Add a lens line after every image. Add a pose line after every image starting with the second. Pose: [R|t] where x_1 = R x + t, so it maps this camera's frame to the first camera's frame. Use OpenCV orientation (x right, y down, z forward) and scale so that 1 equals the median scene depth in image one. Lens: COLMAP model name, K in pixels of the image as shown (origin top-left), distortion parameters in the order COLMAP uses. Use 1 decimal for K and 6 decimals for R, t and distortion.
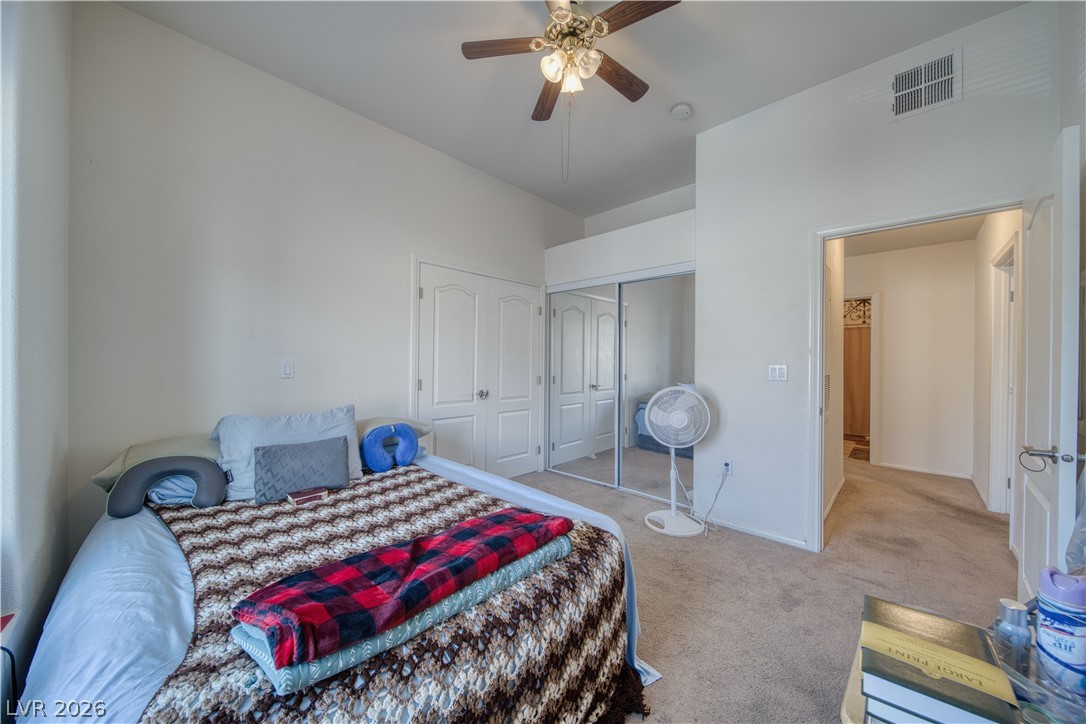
lens RADIAL K [[377.4, 0, 543.4], [0, 377.4, 362.3], [0, 0, 1]] dist [-0.003547, -0.000796]
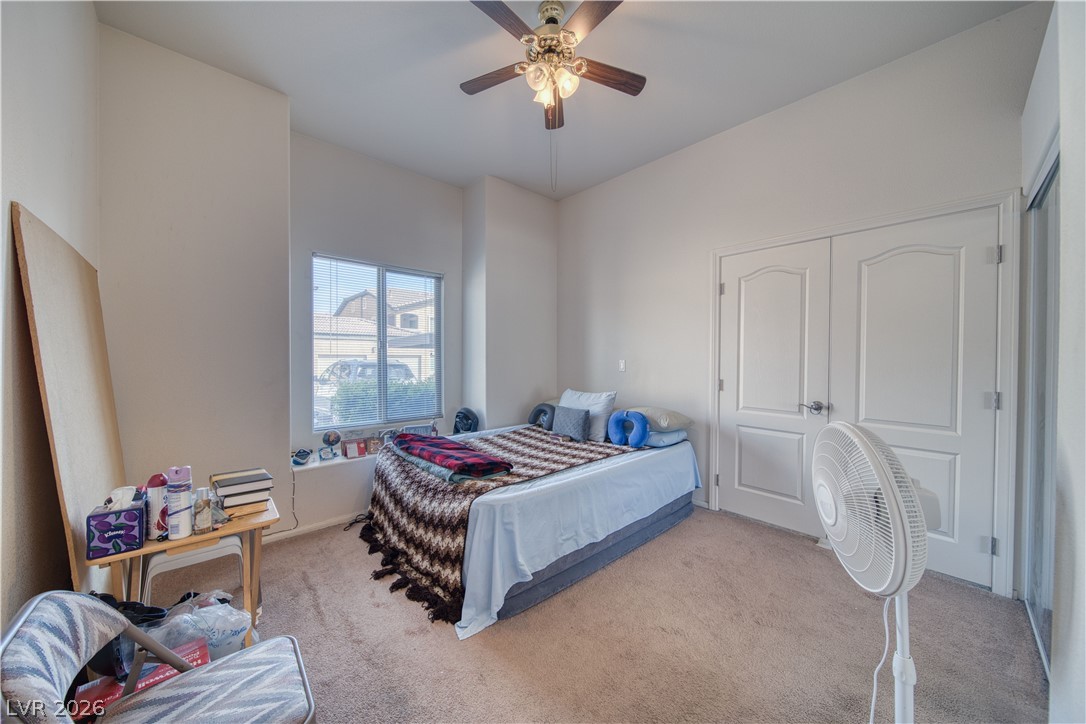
lens RADIAL K [[377.4, 0, 542.2], [0, 377.4, 363.6], [0, 0, 1]] dist [-0.003547, -0.000796]
pose [[-0.064802, 0.004142, -0.997890, 0.658555], [-0.004068, 0.999982, 0.004415, 0.002477], [0.997890, 0.004345, -0.064784, 0.608384]]
